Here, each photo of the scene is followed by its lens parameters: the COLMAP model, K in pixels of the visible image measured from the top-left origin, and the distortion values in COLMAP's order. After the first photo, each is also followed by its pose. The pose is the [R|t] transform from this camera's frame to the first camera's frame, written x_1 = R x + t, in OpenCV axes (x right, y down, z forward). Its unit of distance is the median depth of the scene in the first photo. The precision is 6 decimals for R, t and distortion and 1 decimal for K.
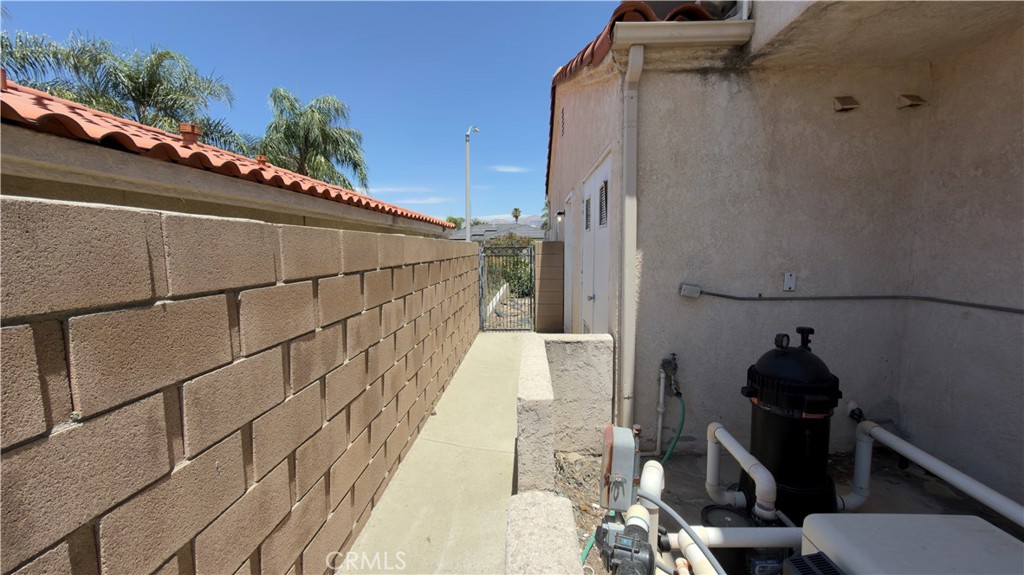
lens RADIAL K [[407.3, 0, 512.0], [0, 407.3, 287.5], [0, 0, 1]] dist [0.000778, -0.000020]
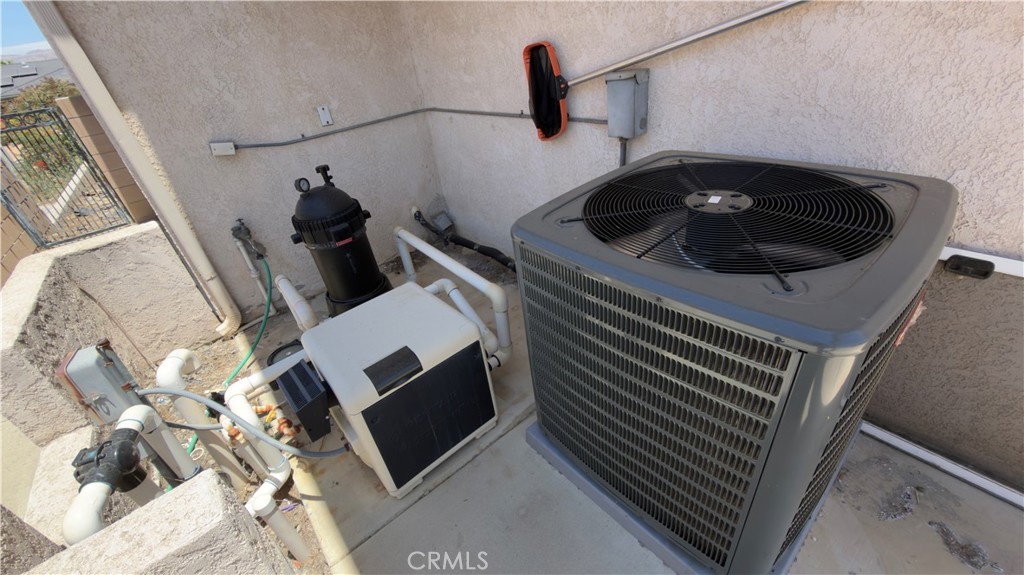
lens RADIAL K [[407.3, 0, 512.0], [0, 407.3, 287.5], [0, 0, 1]] dist [0.000778, -0.000020]
pose [[0.733108, -0.427403, 0.529036, 0.297107], [0.183792, 0.873425, 0.450943, -0.012615], [-0.654807, -0.233357, 0.718868, -0.156563]]
